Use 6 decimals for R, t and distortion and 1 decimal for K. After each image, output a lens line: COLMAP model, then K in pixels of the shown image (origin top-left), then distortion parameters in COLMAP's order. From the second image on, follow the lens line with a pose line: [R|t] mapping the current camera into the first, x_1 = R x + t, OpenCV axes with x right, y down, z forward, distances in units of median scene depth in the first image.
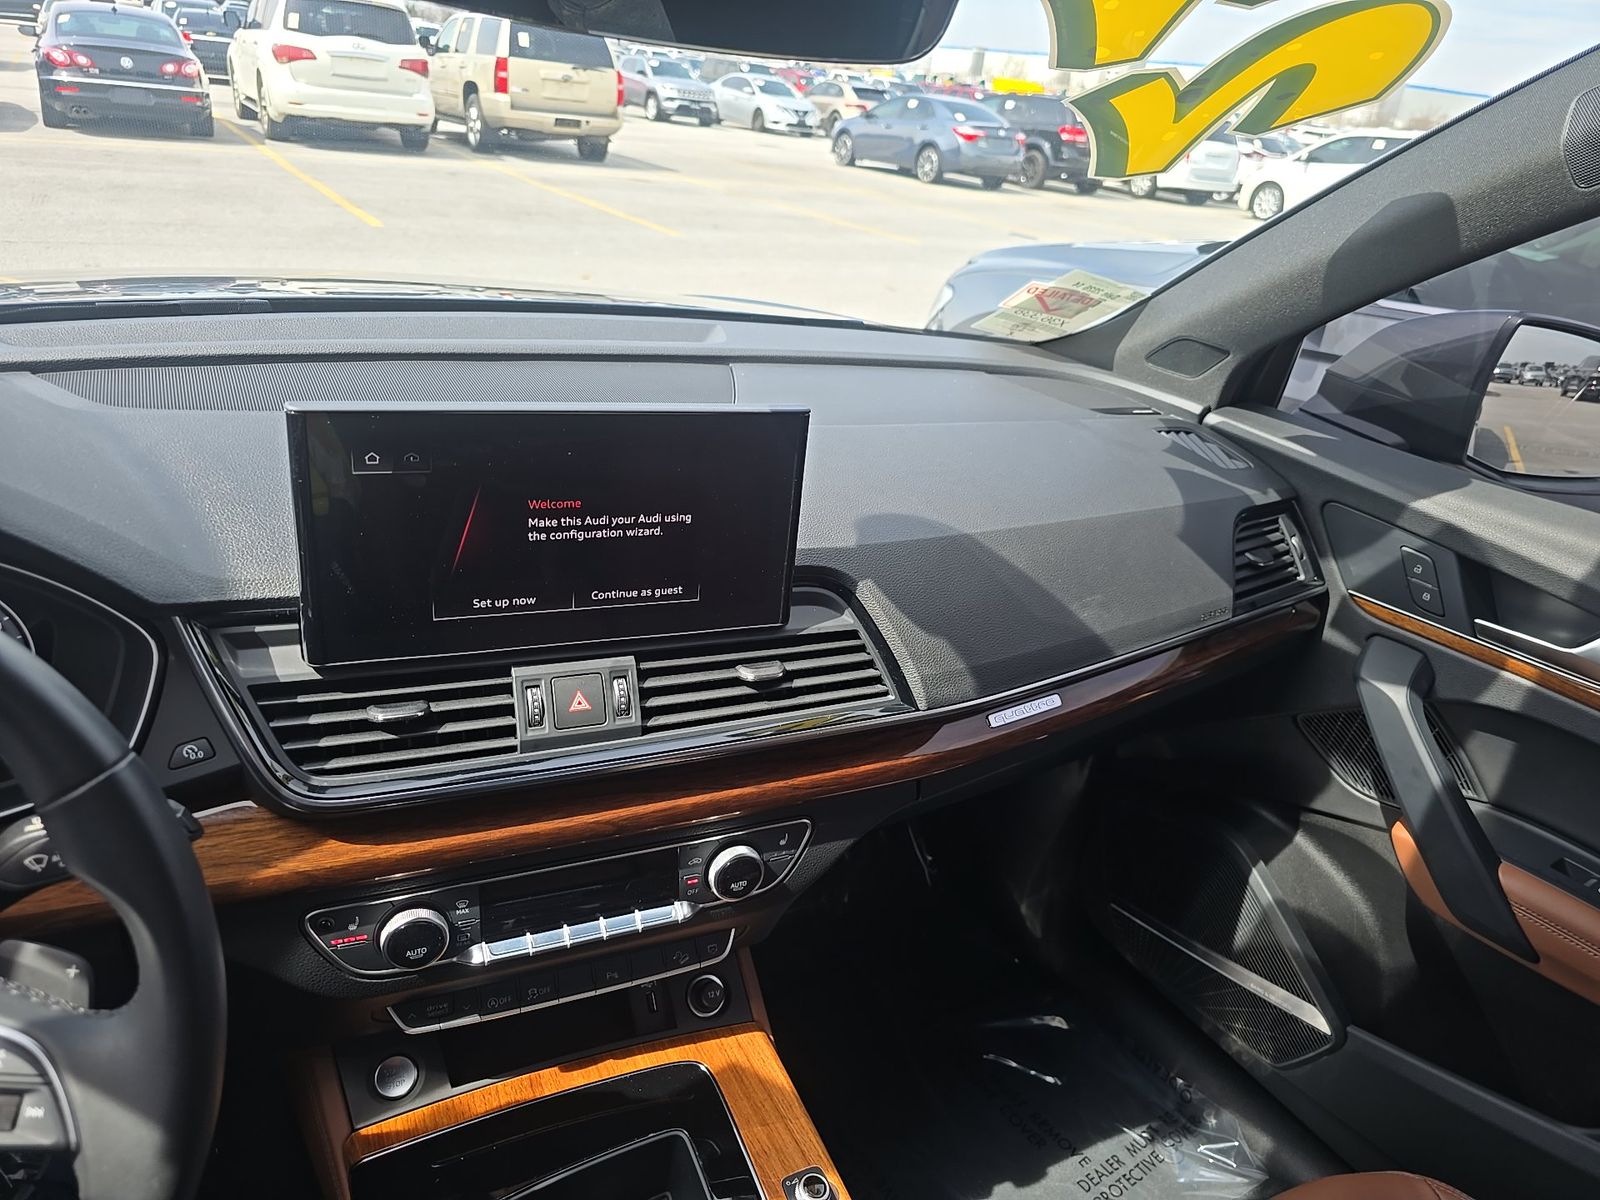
lens RADIAL K [[1168.7, 0, 798.0], [0, 1168.7, 629.5], [0, 0, 1]] dist [0.034995, -0.002383]
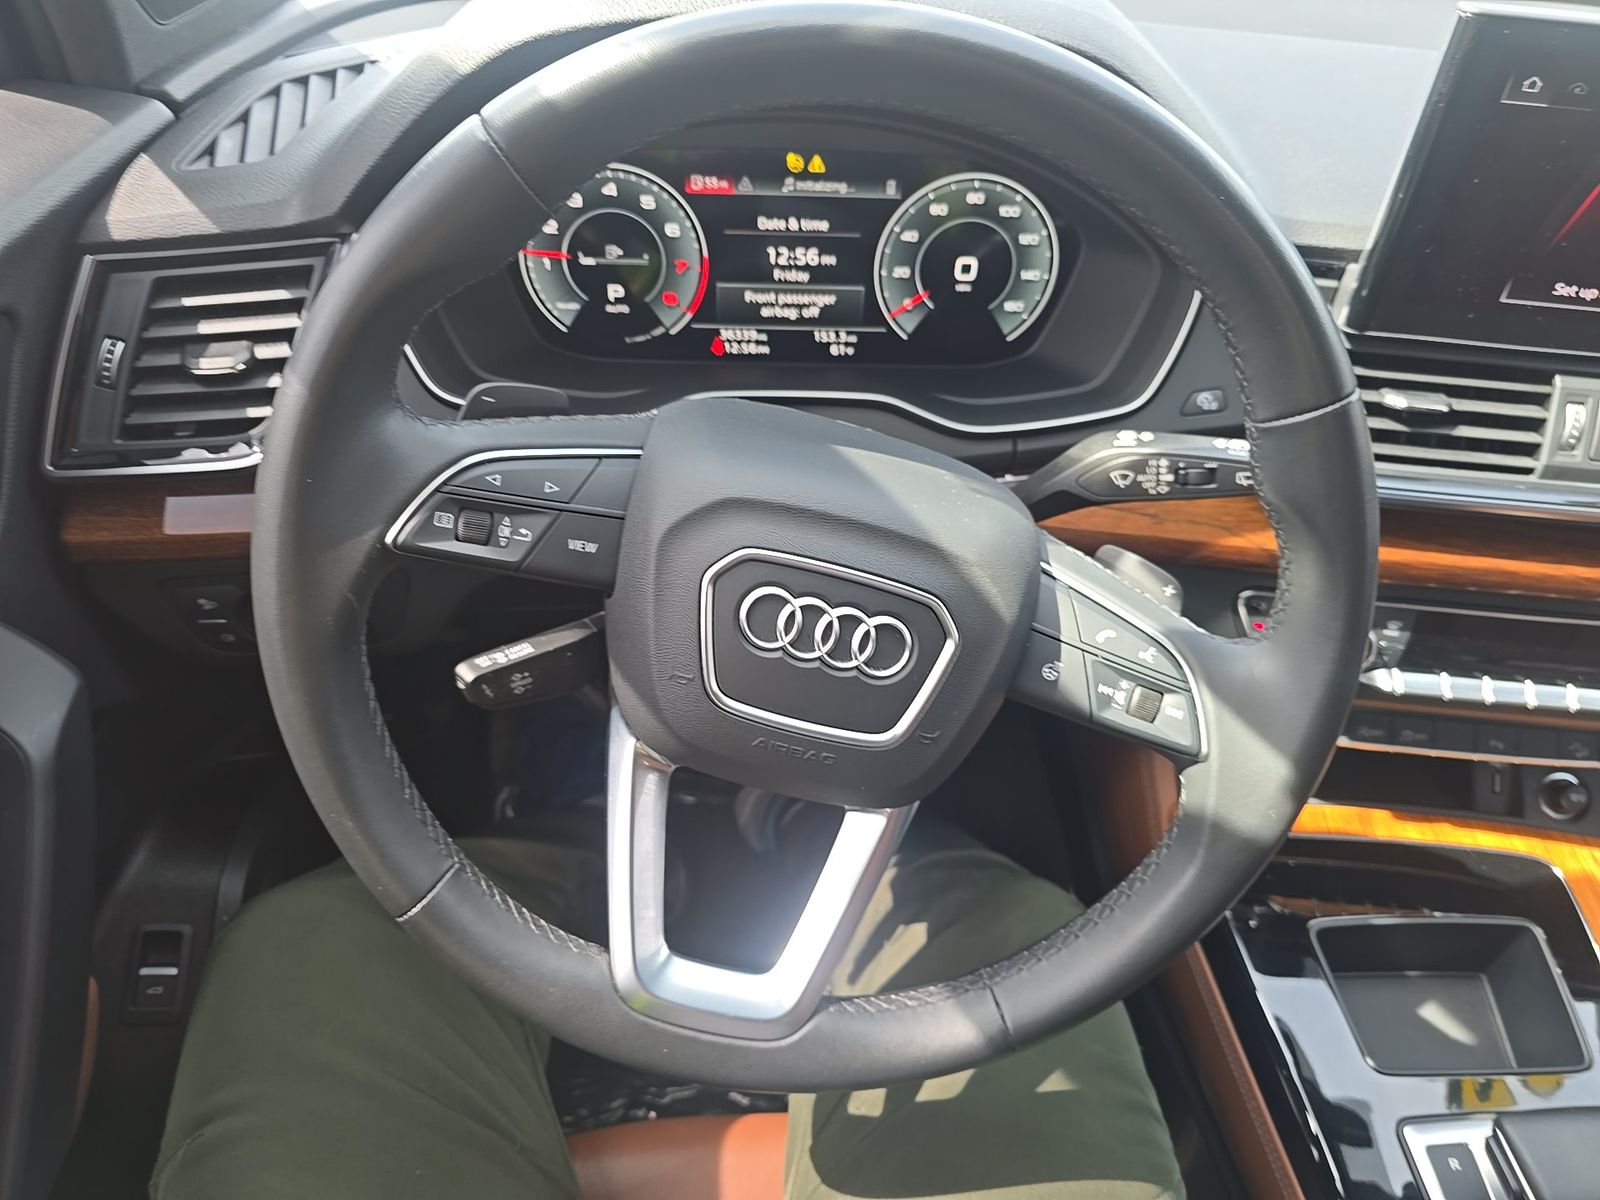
lens RADIAL K [[1168.7, 0, 798.0], [0, 1168.7, 629.5], [0, 0, 1]] dist [0.034995, -0.002383]
pose [[0.861756, 0.282381, -0.421470, -0.308103], [-0.174525, 0.945077, 0.276351, 0.065504], [0.476358, -0.164590, 0.863709, -0.022445]]
